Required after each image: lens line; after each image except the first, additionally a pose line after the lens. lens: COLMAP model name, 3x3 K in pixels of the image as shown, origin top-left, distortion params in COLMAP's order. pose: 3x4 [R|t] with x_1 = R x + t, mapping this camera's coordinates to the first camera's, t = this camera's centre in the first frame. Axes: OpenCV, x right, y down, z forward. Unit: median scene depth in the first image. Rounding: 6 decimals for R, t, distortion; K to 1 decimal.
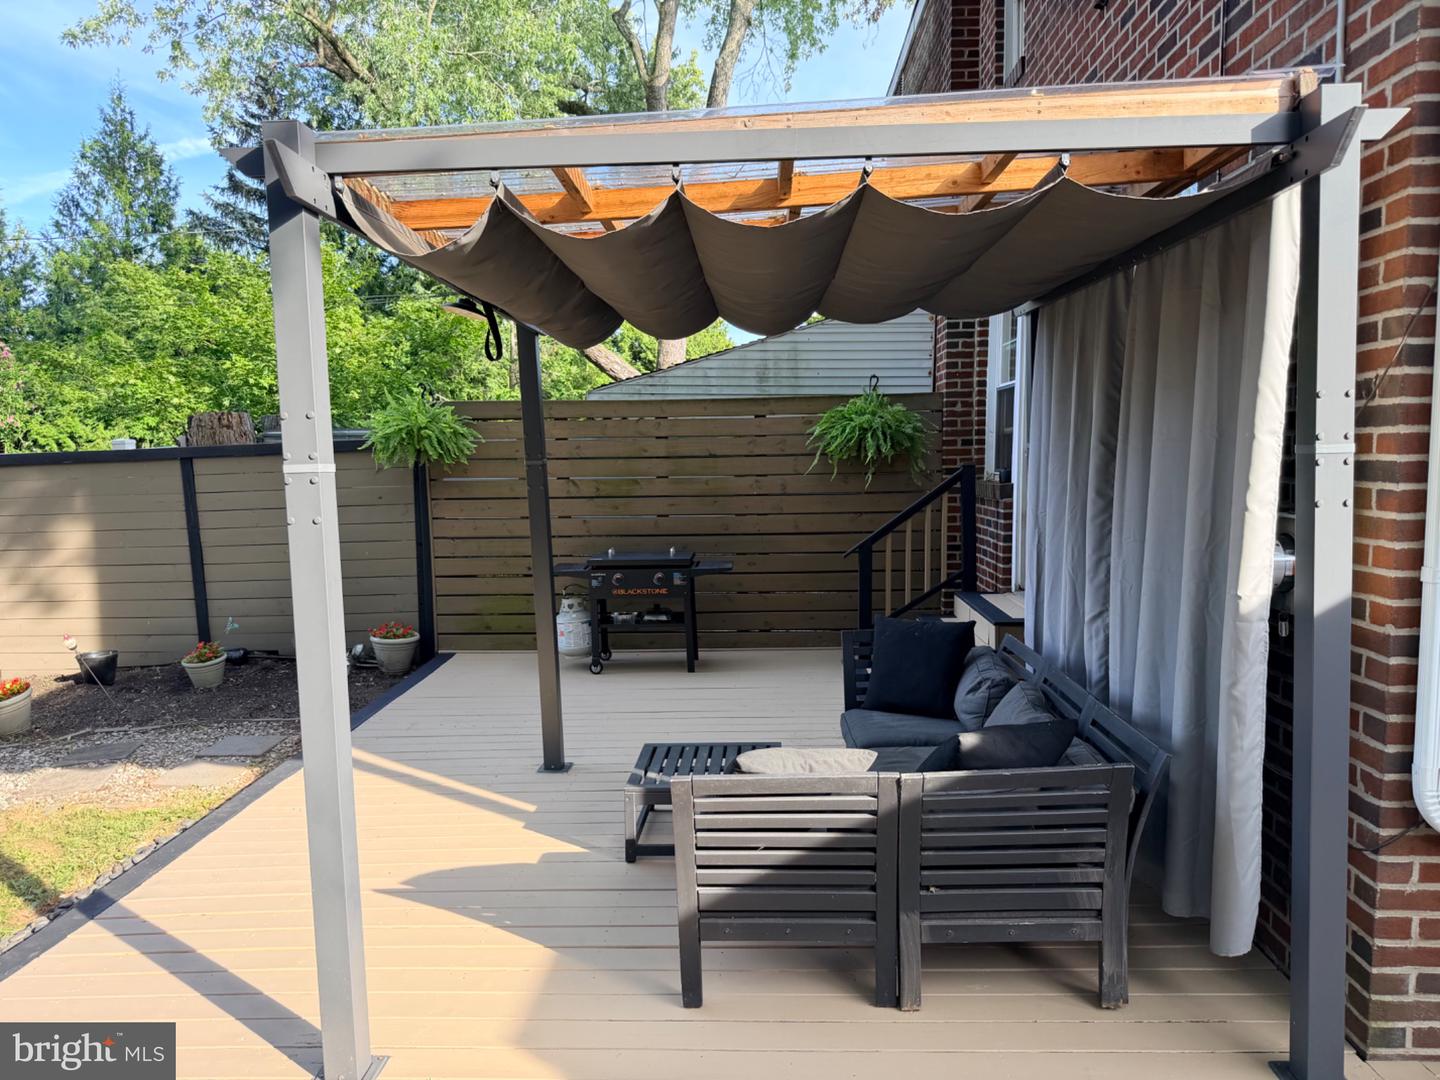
lens RADIAL K [[1007.0, 0, 715.3], [0, 1007.0, 550.8], [0, 0, 1]] dist [0.108360, -0.152437]
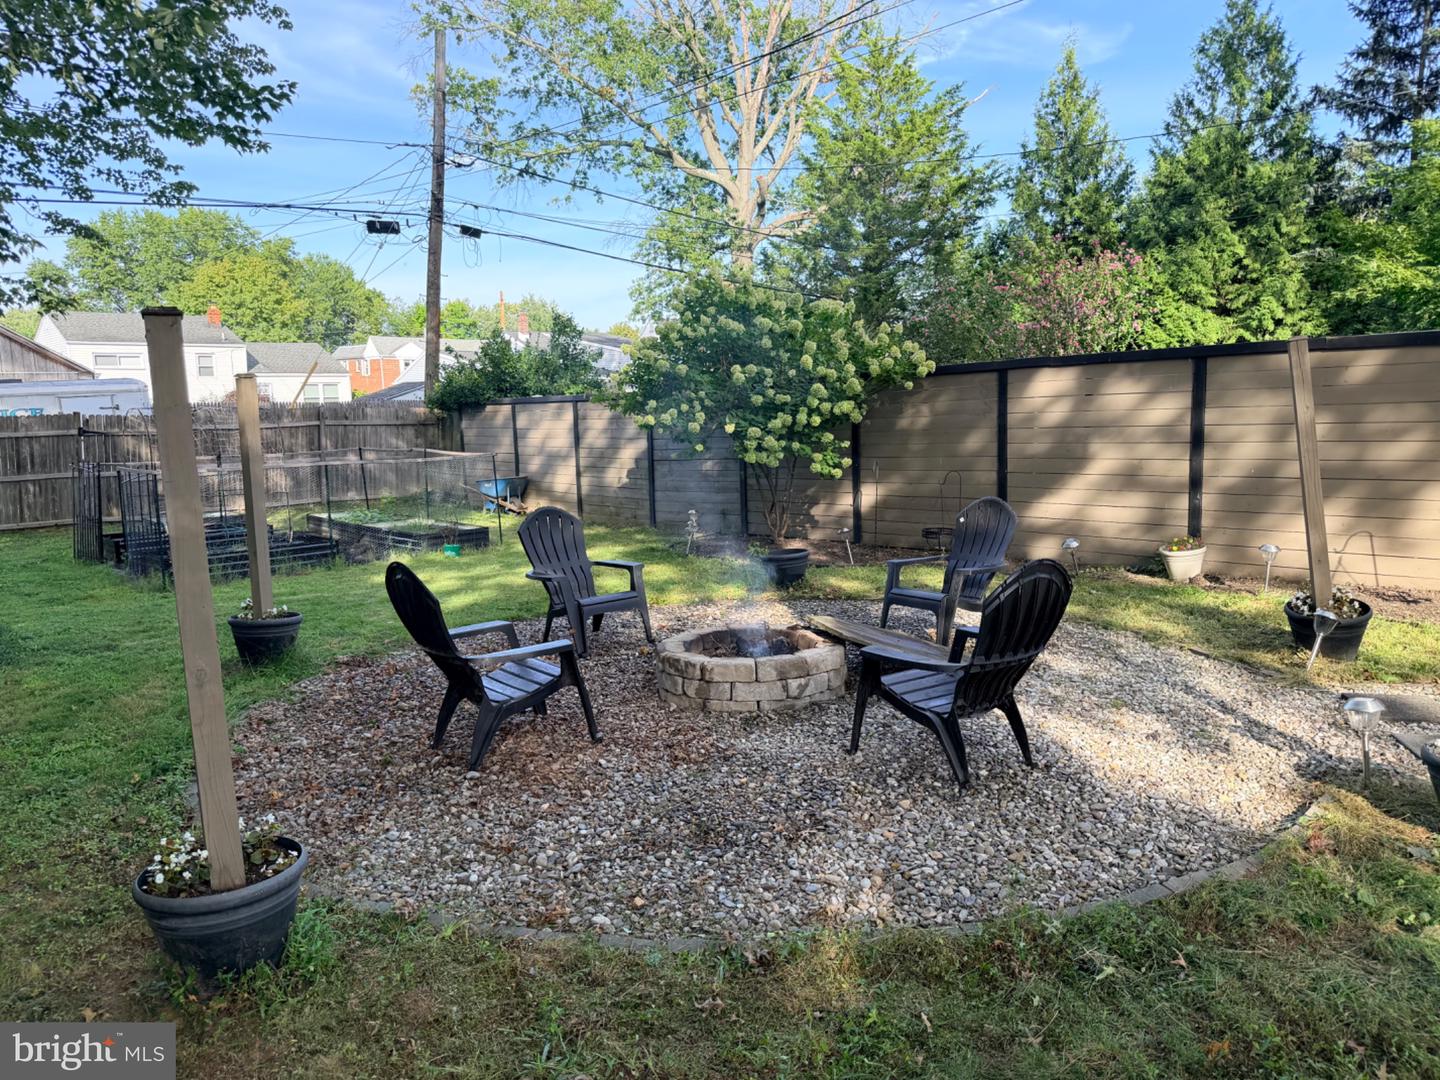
lens RADIAL K [[1027.7, 0, 716.9], [0, 1027.7, 543.7], [0, 0, 1]] dist [0.005094, 0.003527]
pose [[0.692116, 0.111007, -0.713199, -0.546183], [-0.061234, 0.993571, 0.095222, 0.046641], [0.719184, -0.022232, 0.694463, -0.066876]]
